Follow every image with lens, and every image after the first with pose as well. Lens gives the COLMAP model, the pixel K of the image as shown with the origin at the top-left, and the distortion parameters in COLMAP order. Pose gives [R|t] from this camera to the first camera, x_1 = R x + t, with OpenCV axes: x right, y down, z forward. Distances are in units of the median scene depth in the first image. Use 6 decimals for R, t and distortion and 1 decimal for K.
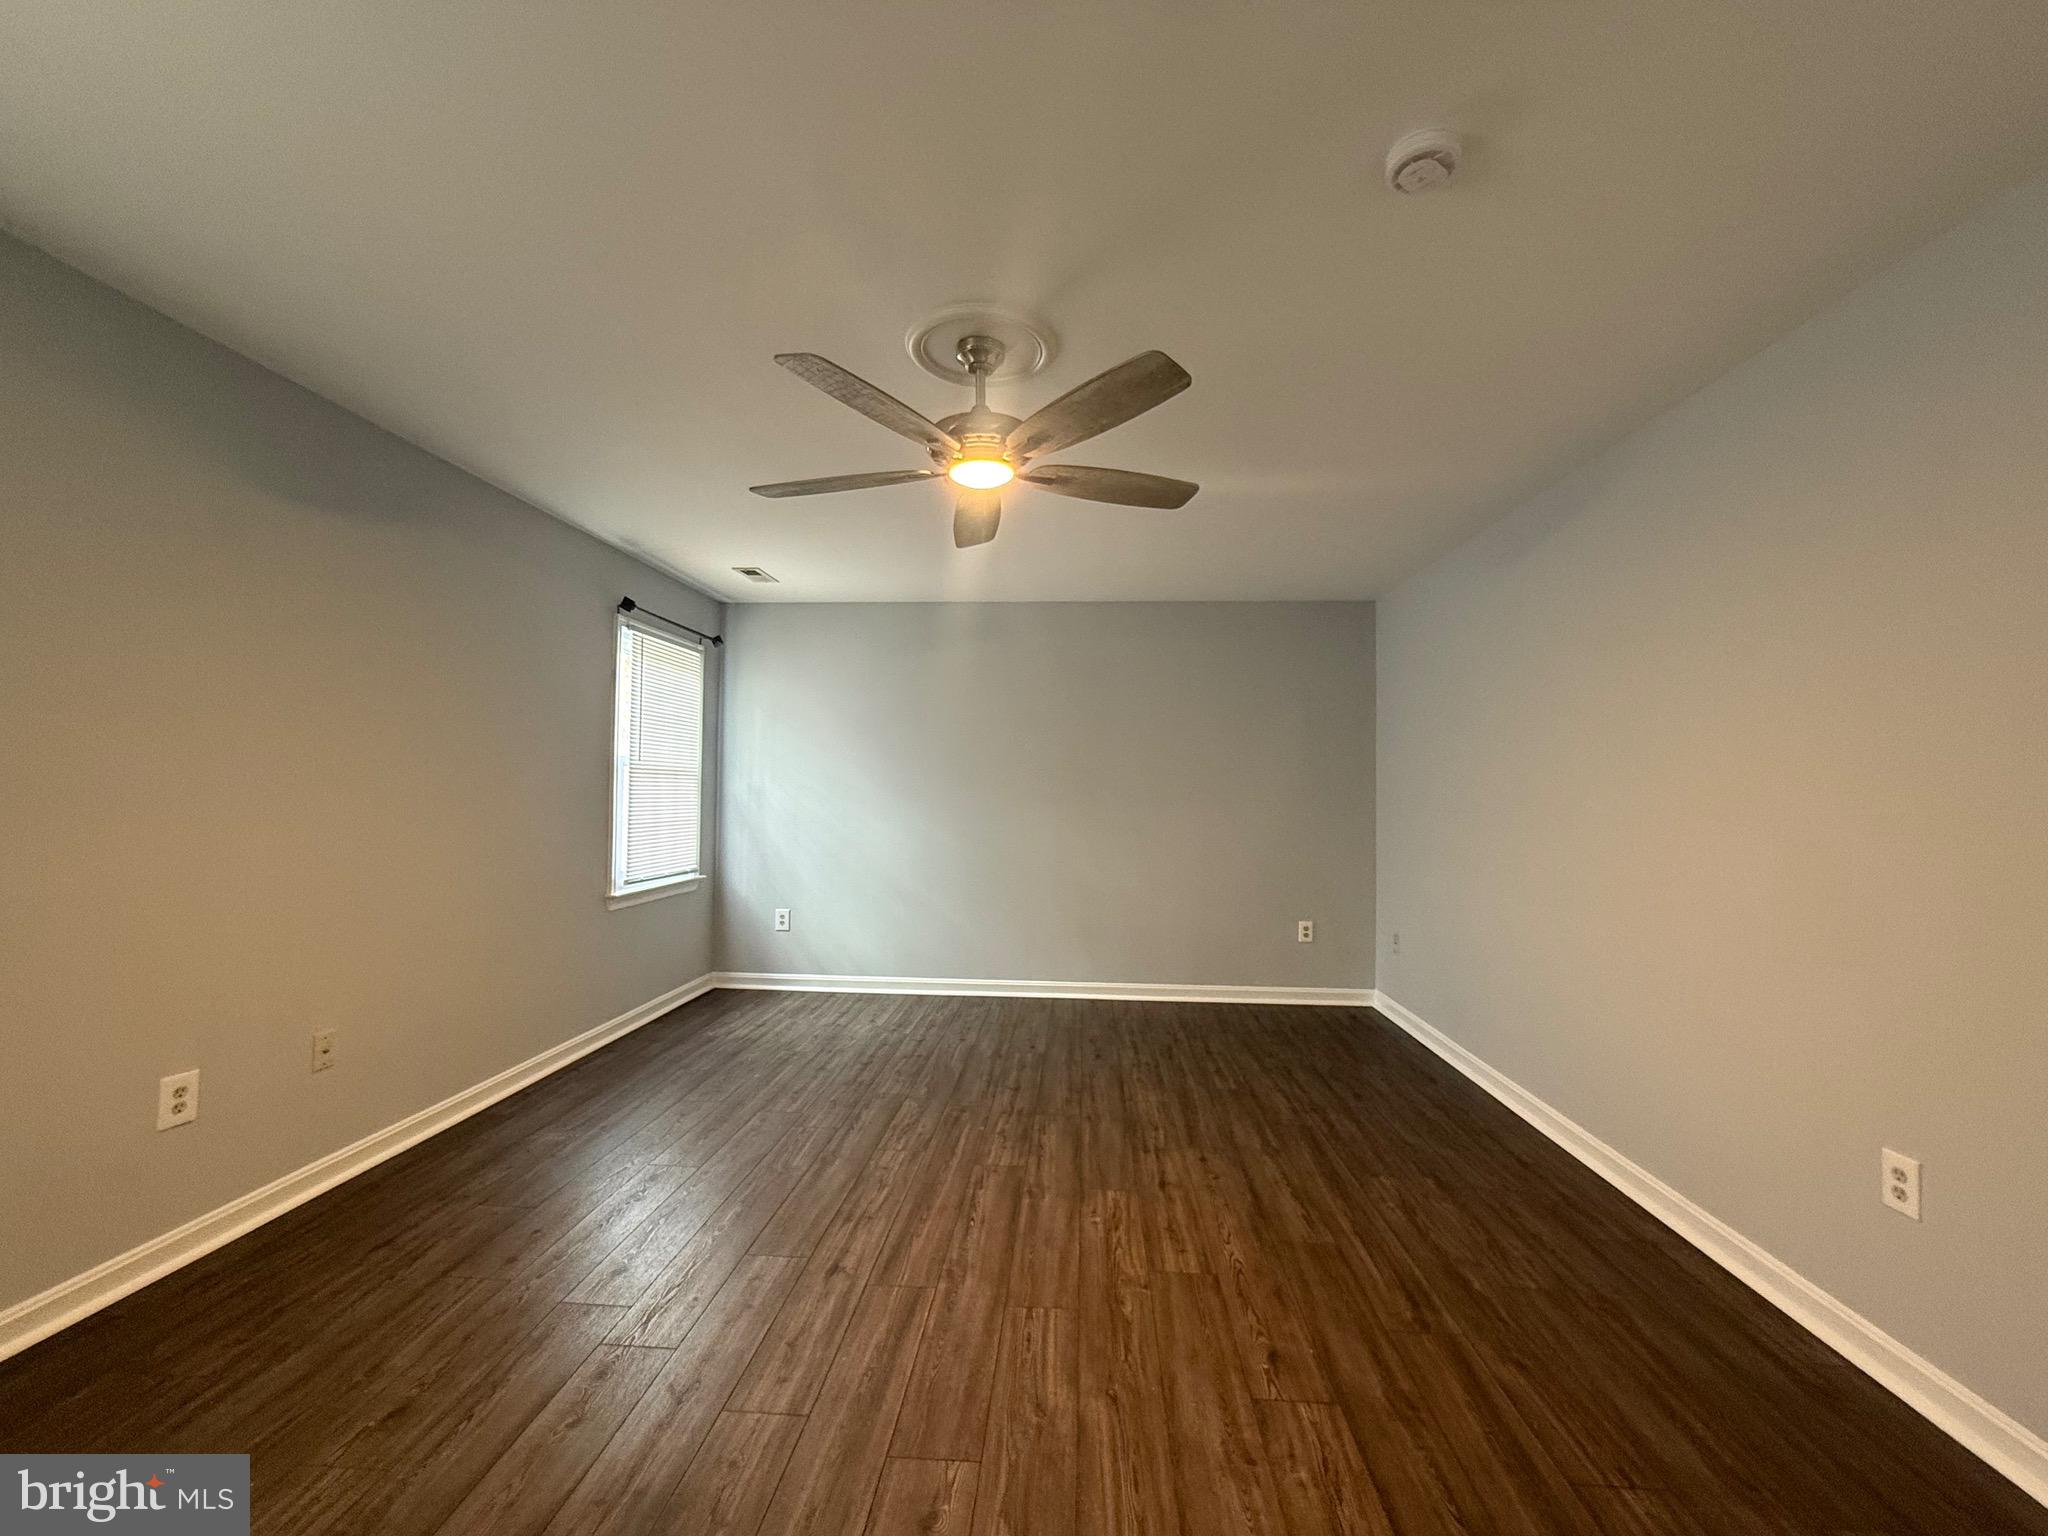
lens RADIAL K [[822.9, 0, 1031.5], [0, 822.9, 775.1], [0, 0, 1]] dist [0.000598, -0.000194]
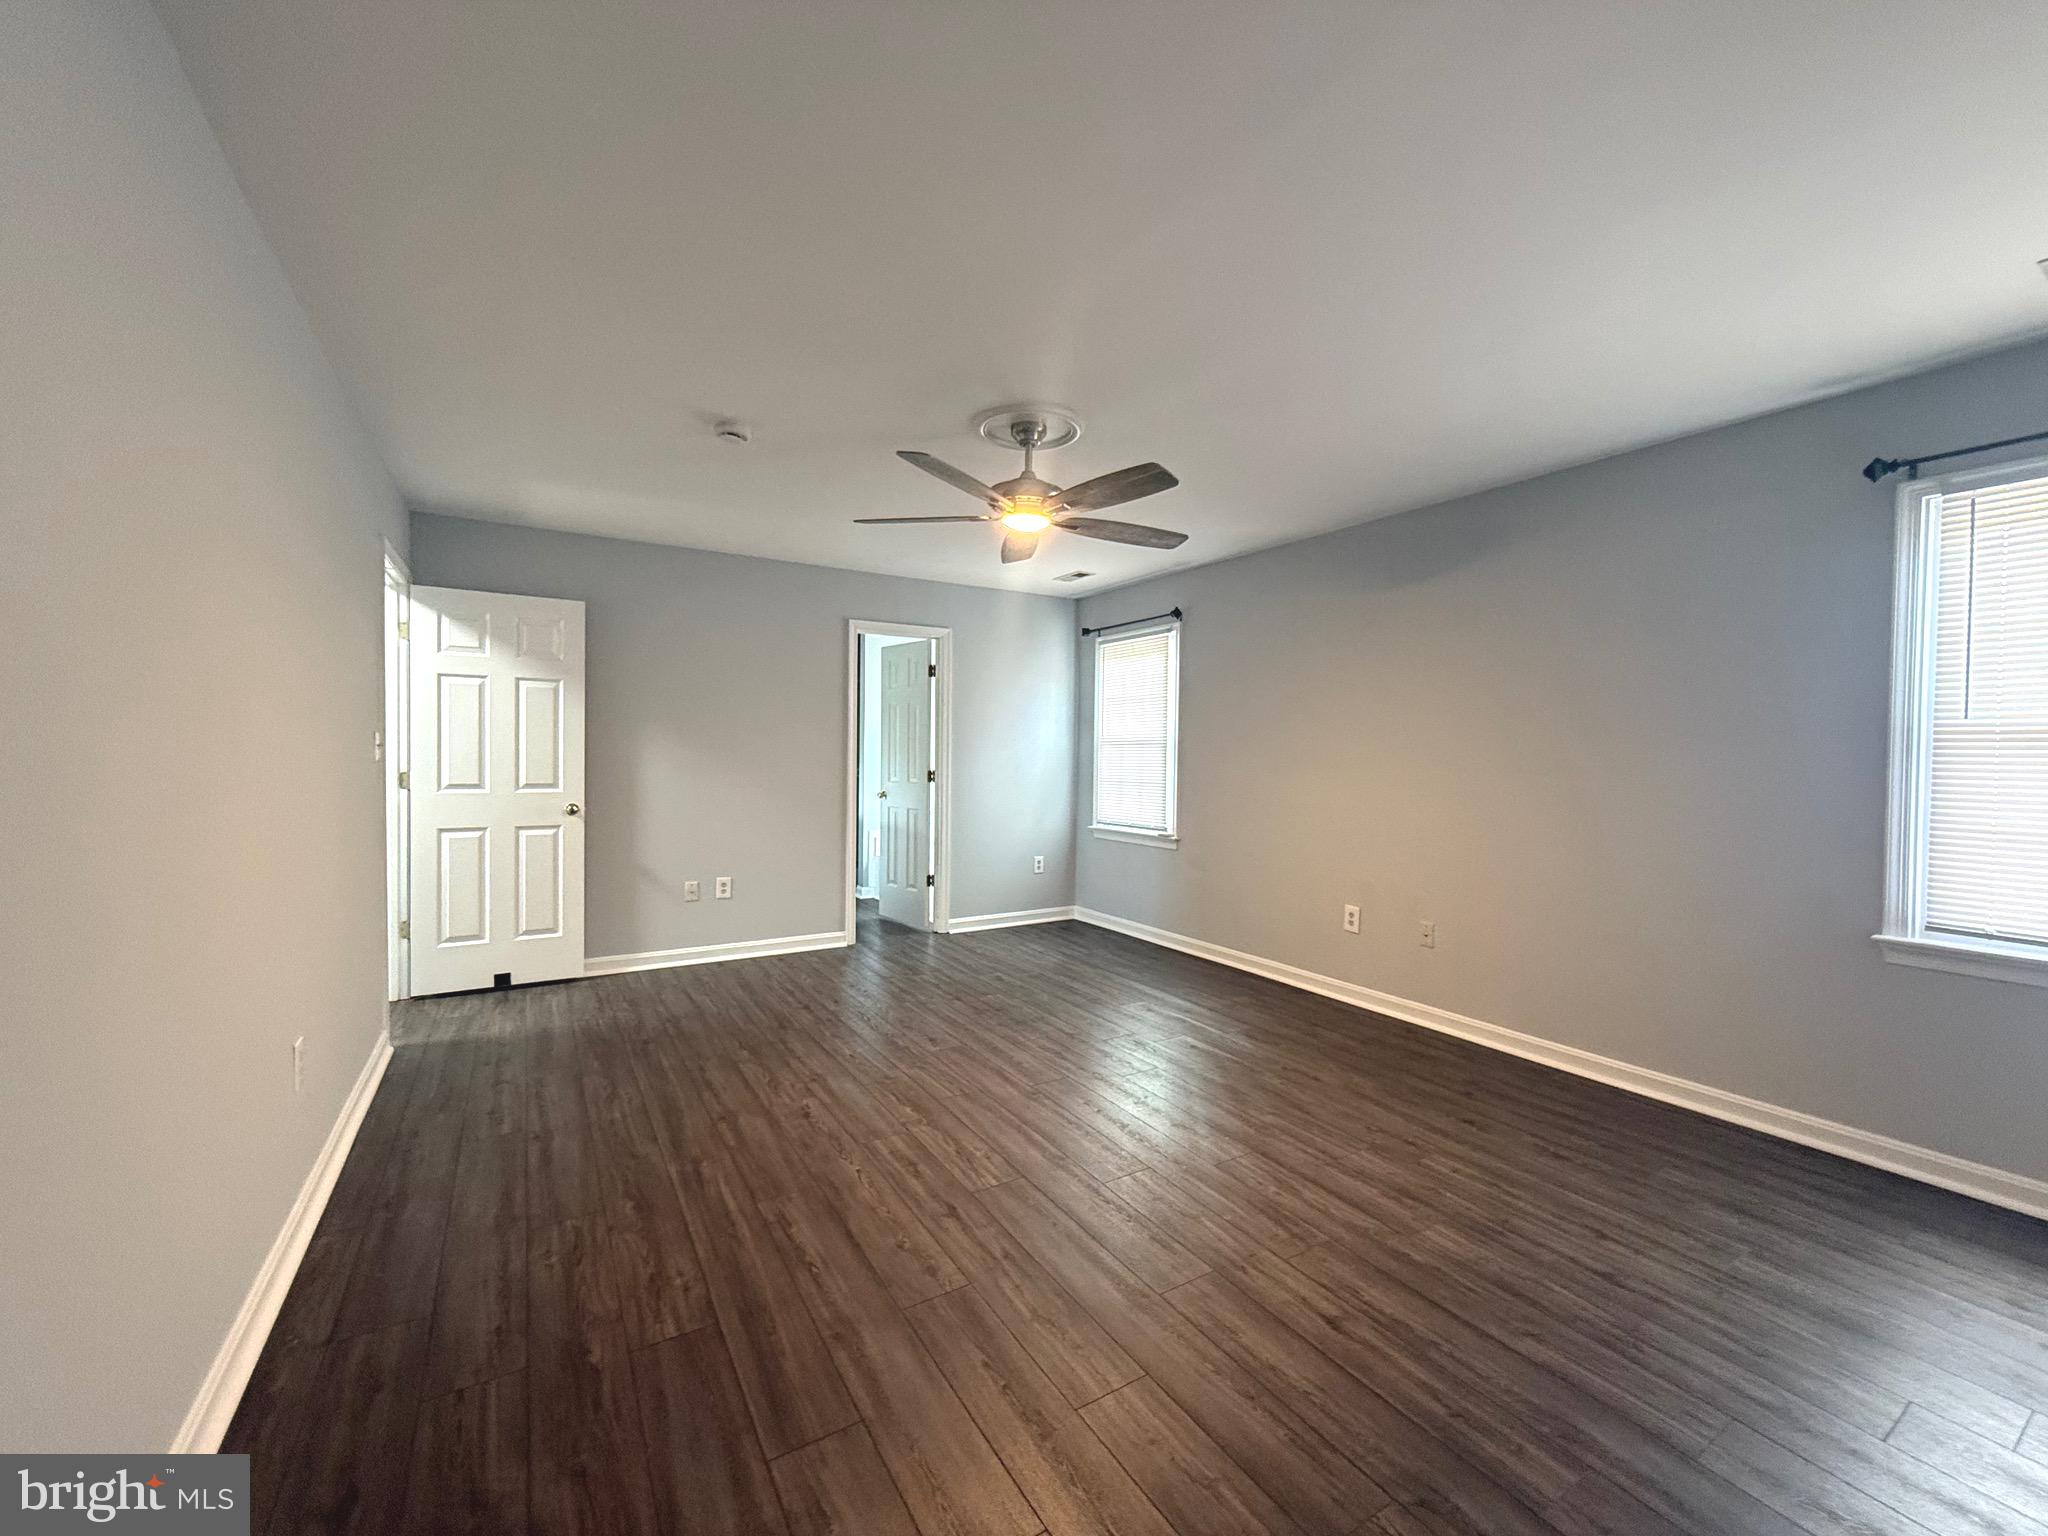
lens RADIAL K [[813.1, 0, 1018.4], [0, 813.1, 769.5], [0, 0, 1]] dist [0.000032, -0.000036]
pose [[-0.822114, -0.010956, -0.569217, 0.425478], [-0.010358, 0.999937, -0.004287, 0.031407], [0.569228, 0.002371, -0.822176, 1.251731]]
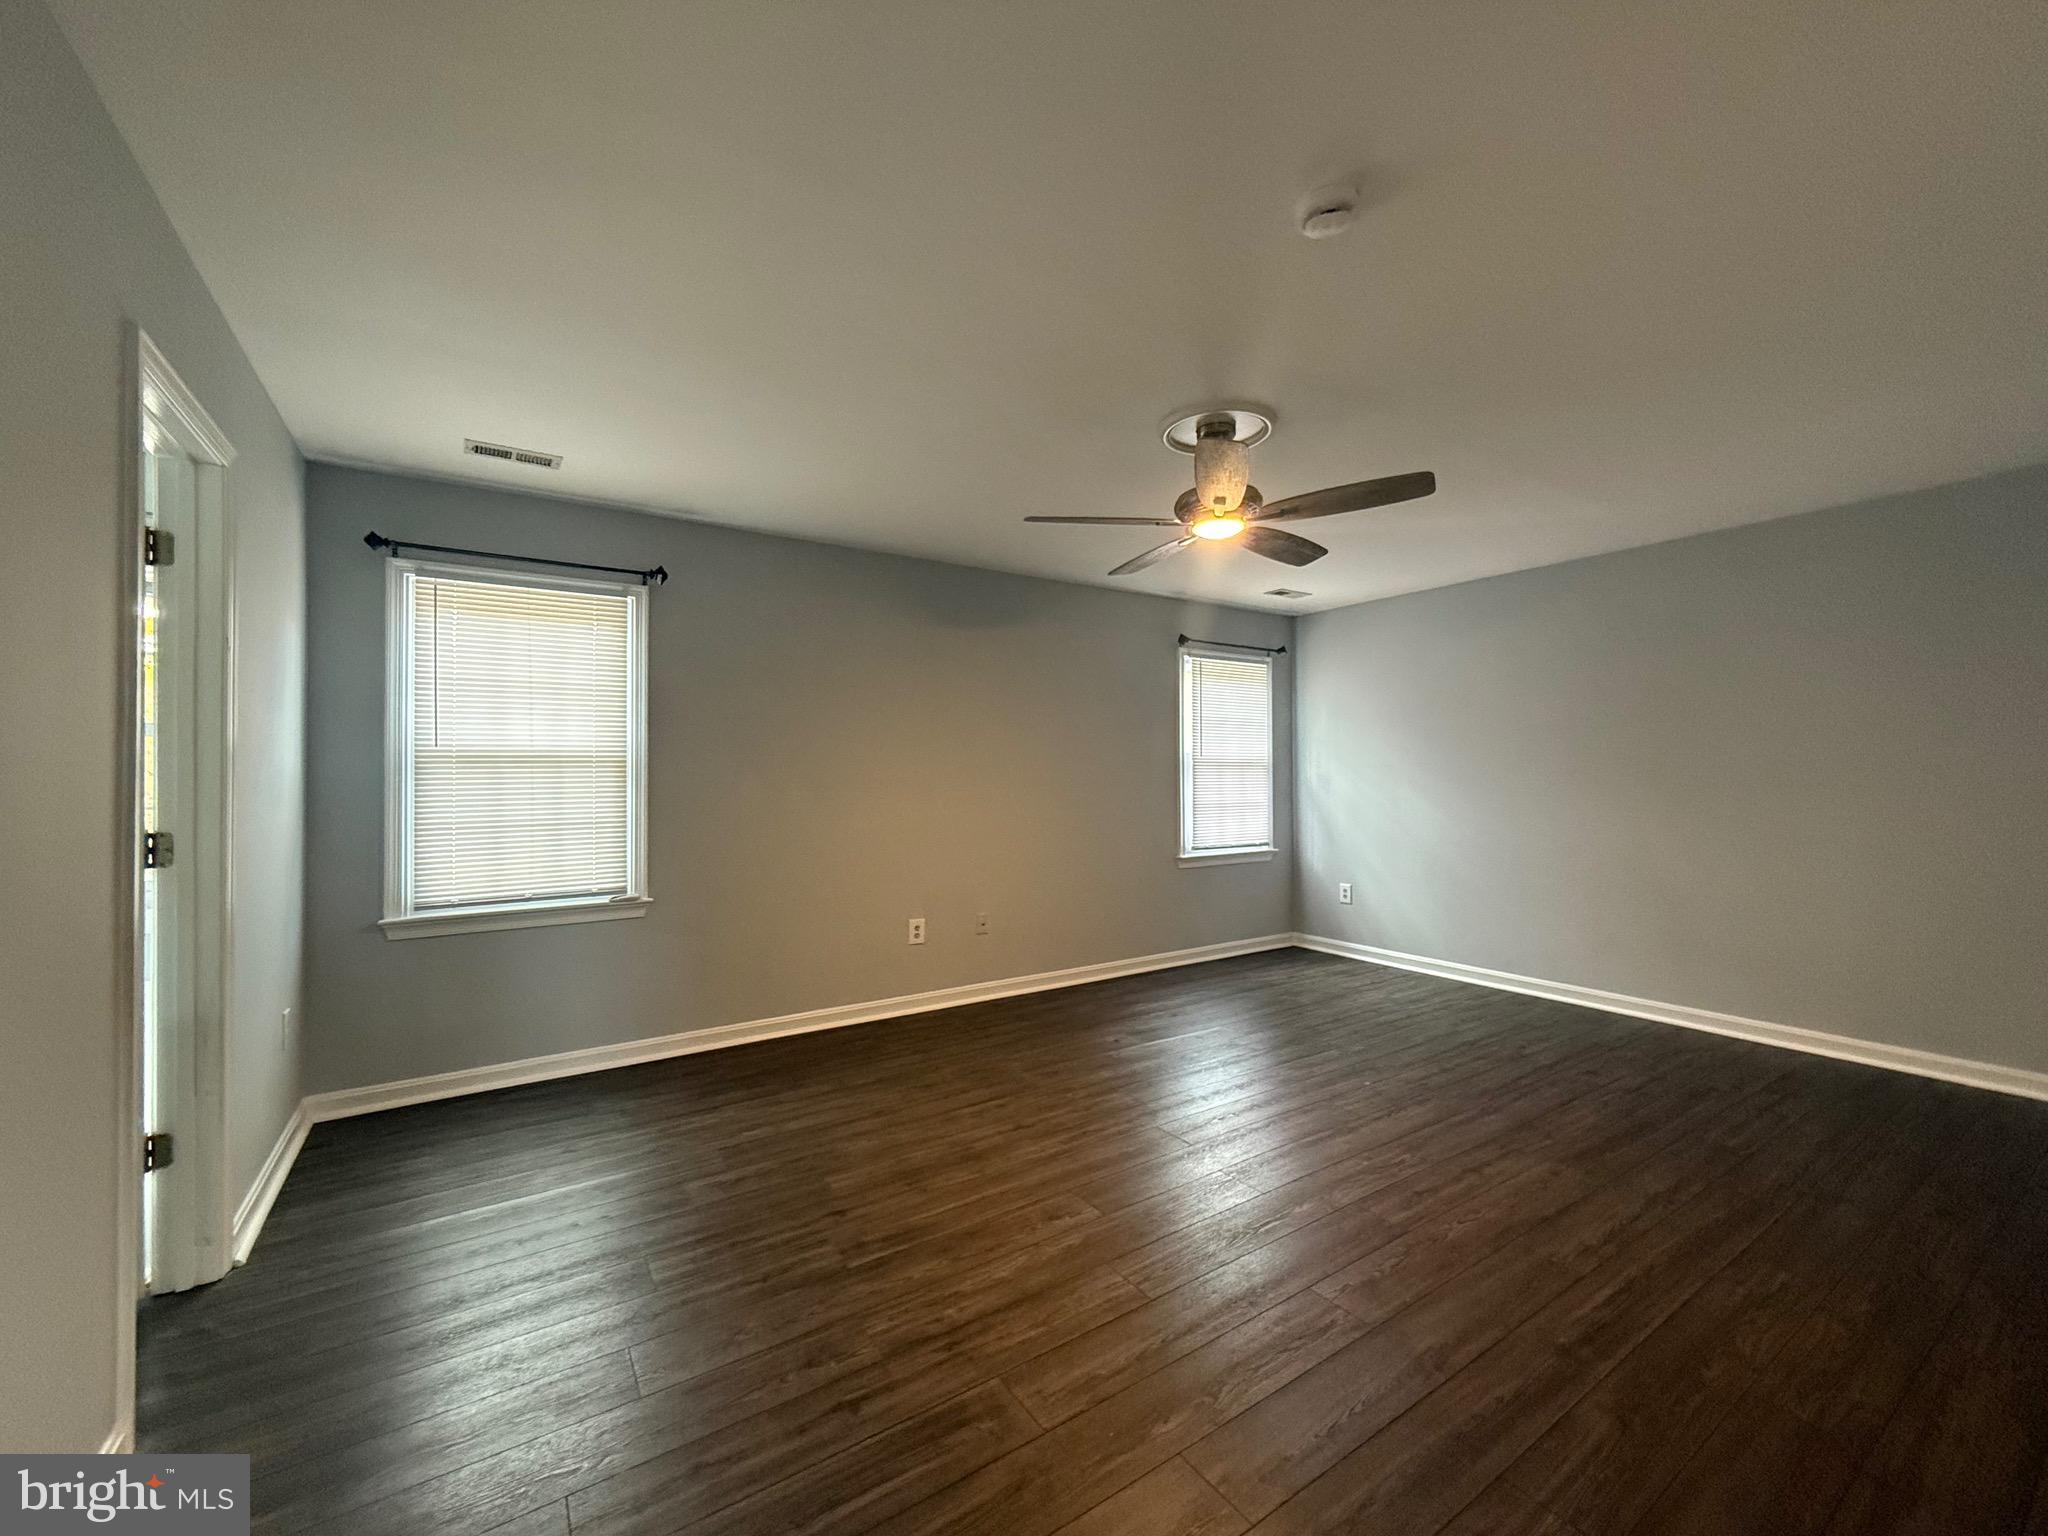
lens RADIAL K [[822.9, 0, 1031.5], [0, 822.9, 775.1], [0, 0, 1]] dist [0.000598, -0.000194]
pose [[0.604527, -0.016943, -0.796404, 0.461468], [0.028716, 0.999587, 0.000531, 0.004916], [0.796067, -0.023190, 0.604764, -0.006553]]
